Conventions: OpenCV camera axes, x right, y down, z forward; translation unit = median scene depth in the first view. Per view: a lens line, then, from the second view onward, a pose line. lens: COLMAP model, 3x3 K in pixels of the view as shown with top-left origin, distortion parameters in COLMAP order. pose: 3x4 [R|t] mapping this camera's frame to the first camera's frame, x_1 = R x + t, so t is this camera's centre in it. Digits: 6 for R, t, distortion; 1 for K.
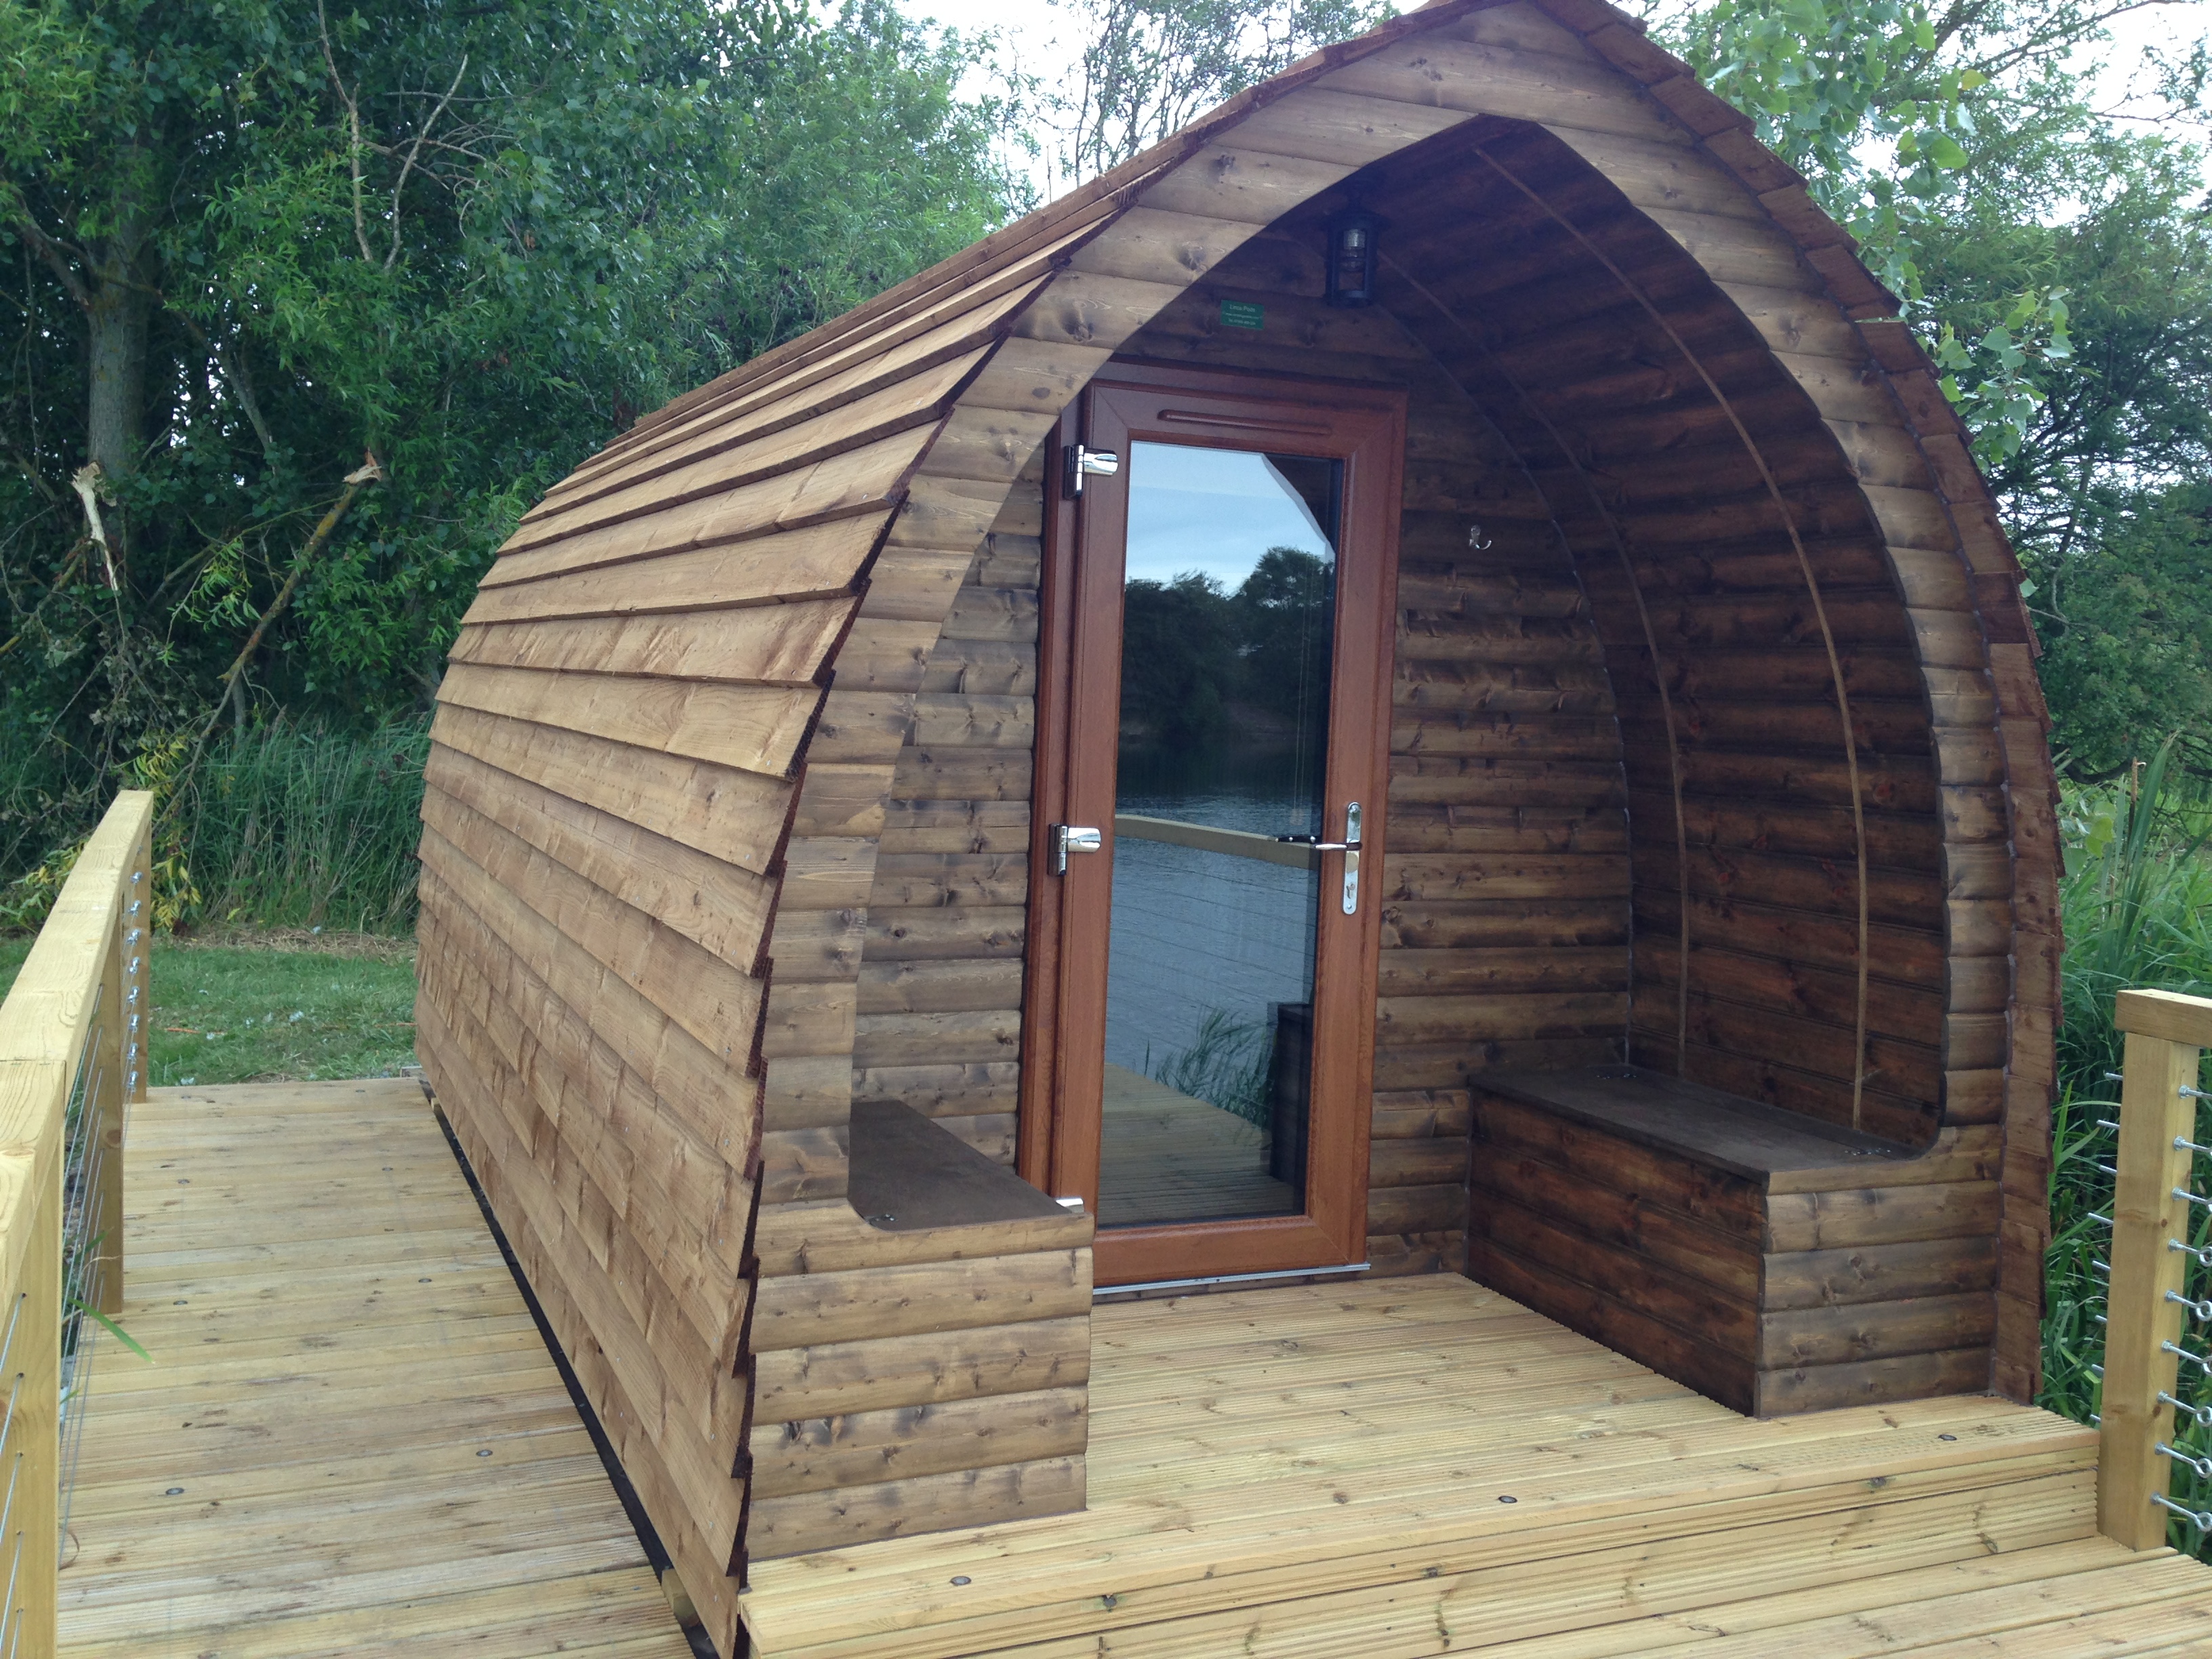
lens RADIAL K [[2007.6, 0, 1098.1], [0, 2007.6, 822.5], [0, 0, 1]] dist [0.137806, 0.000000]
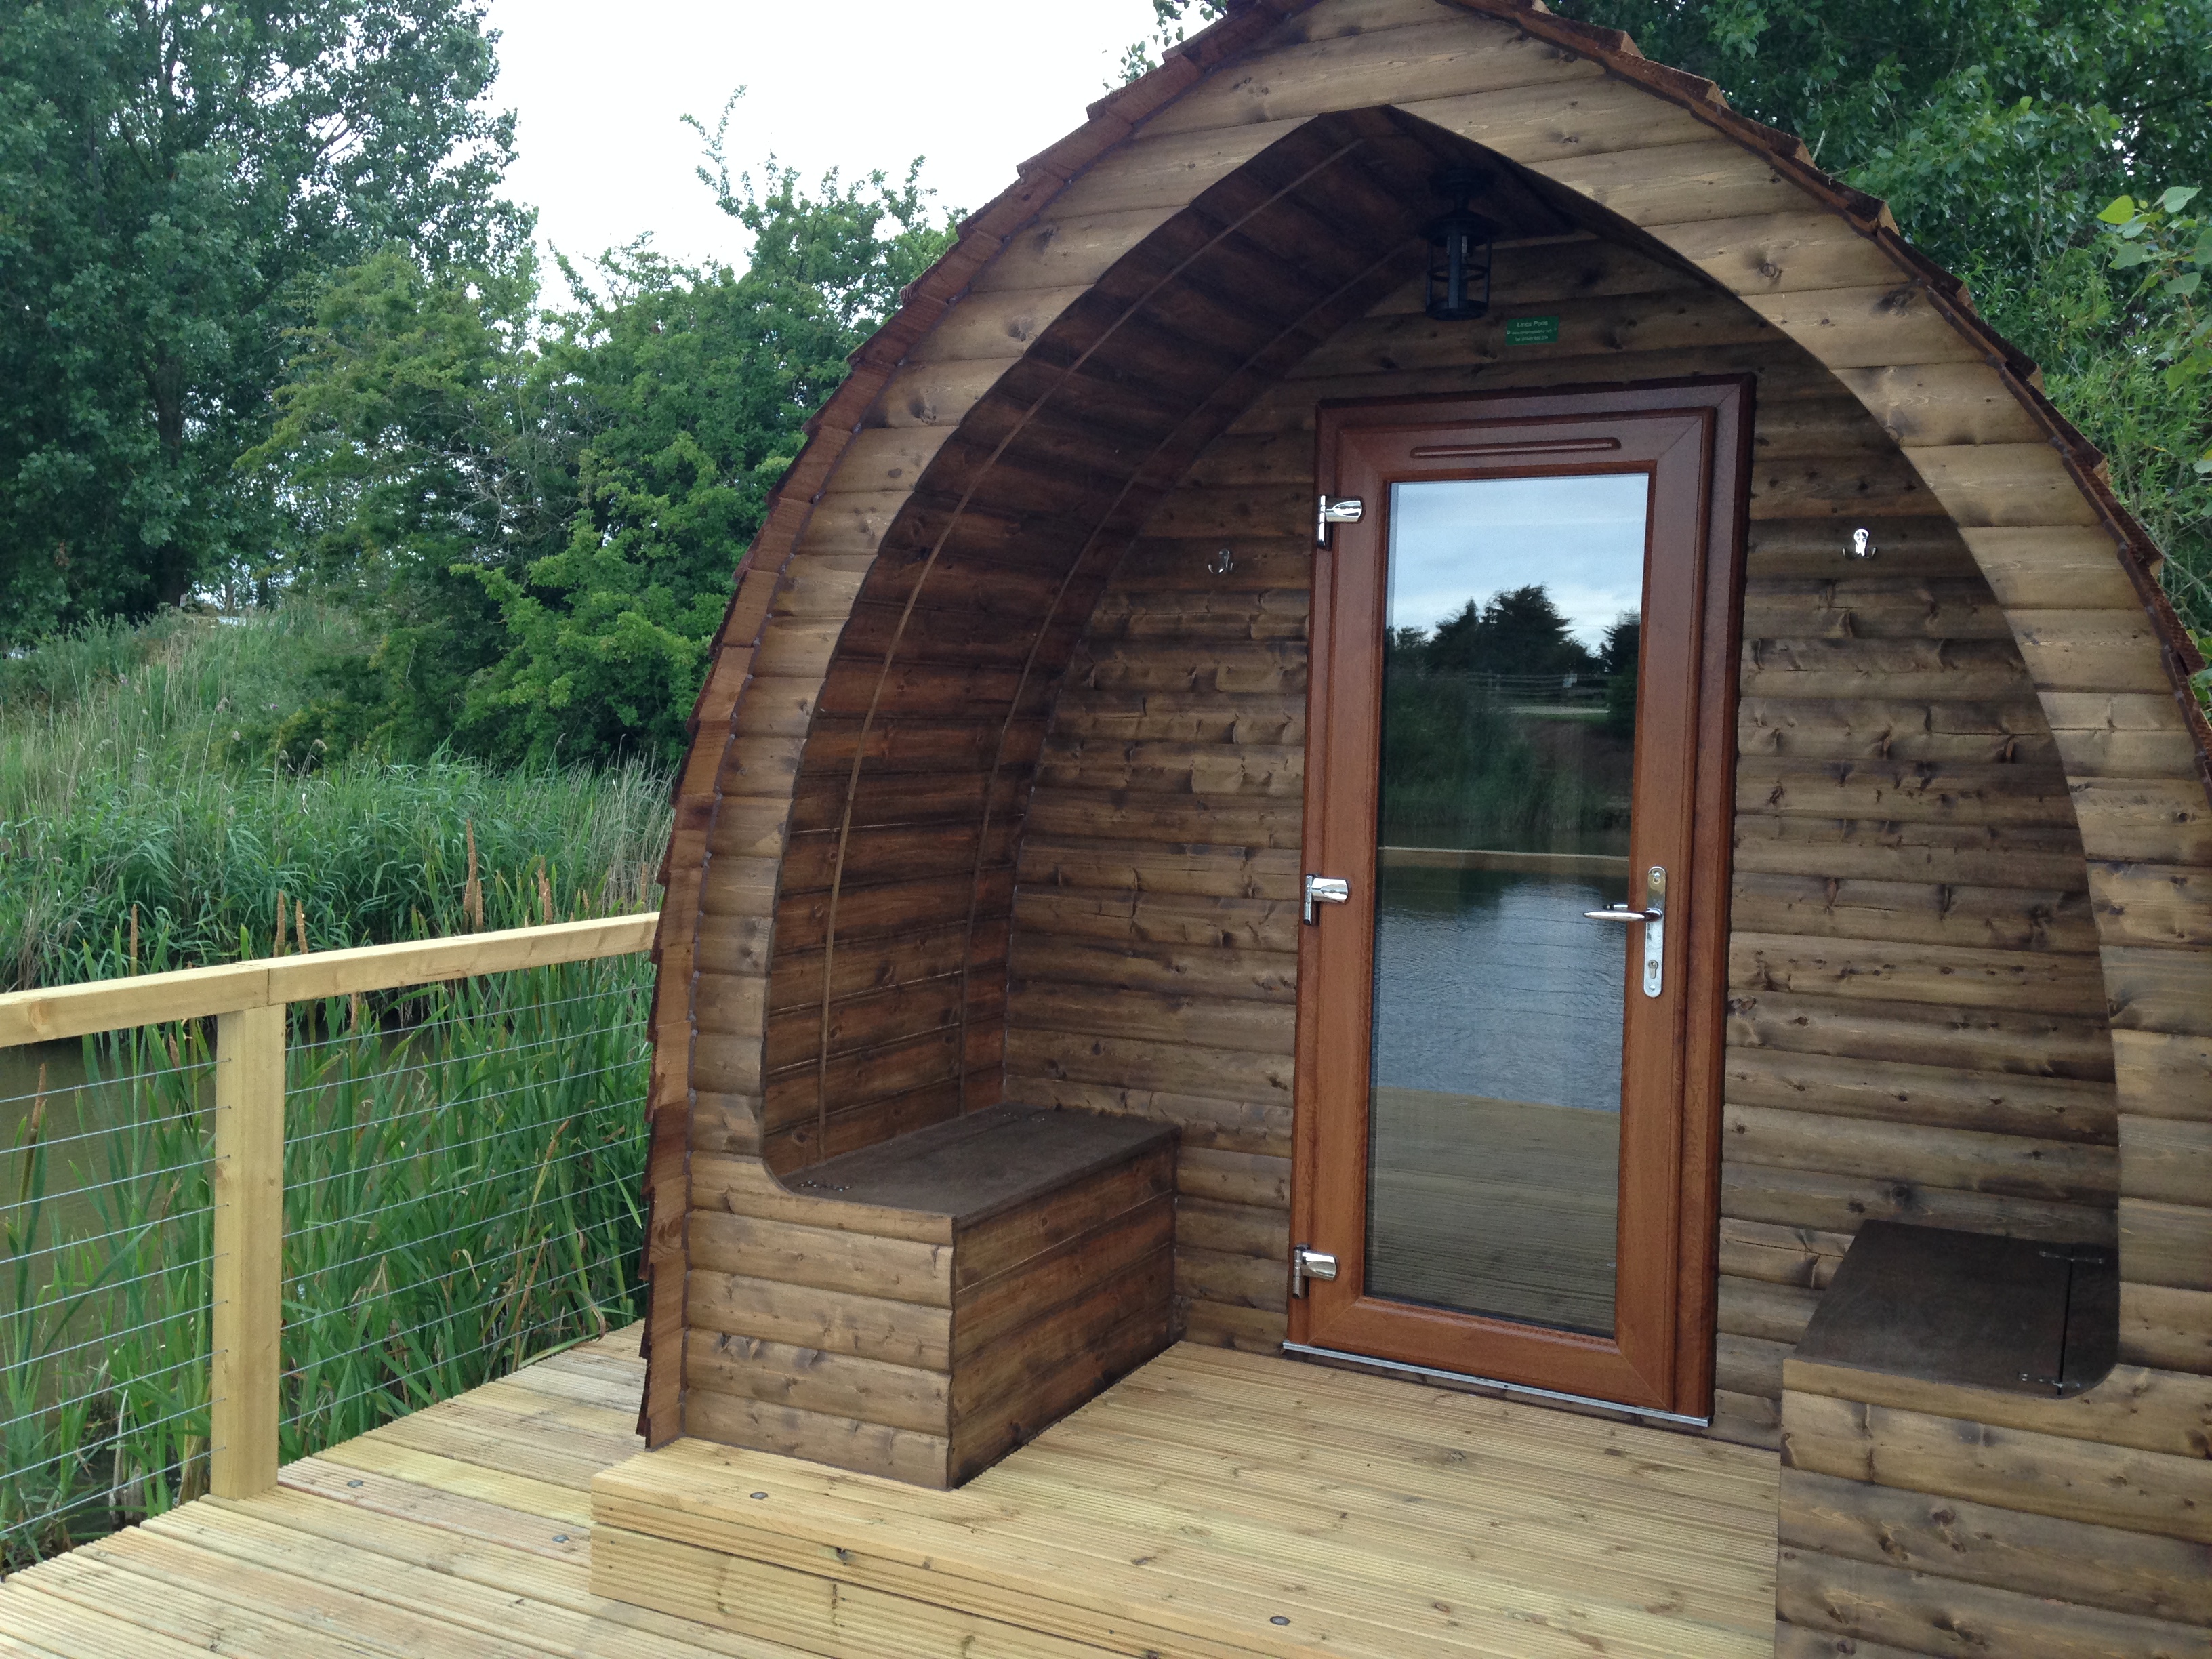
lens RADIAL K [[2007.6, 0, 1094.6], [0, 2007.6, 826.0], [0, 0, 1]] dist [0.137806, 0.000000]
pose [[0.638186, 0.019299, -0.769640, 0.733561], [-0.049128, 0.998669, -0.015694, -0.002075], [0.768313, 0.047827, 0.638285, 0.296802]]
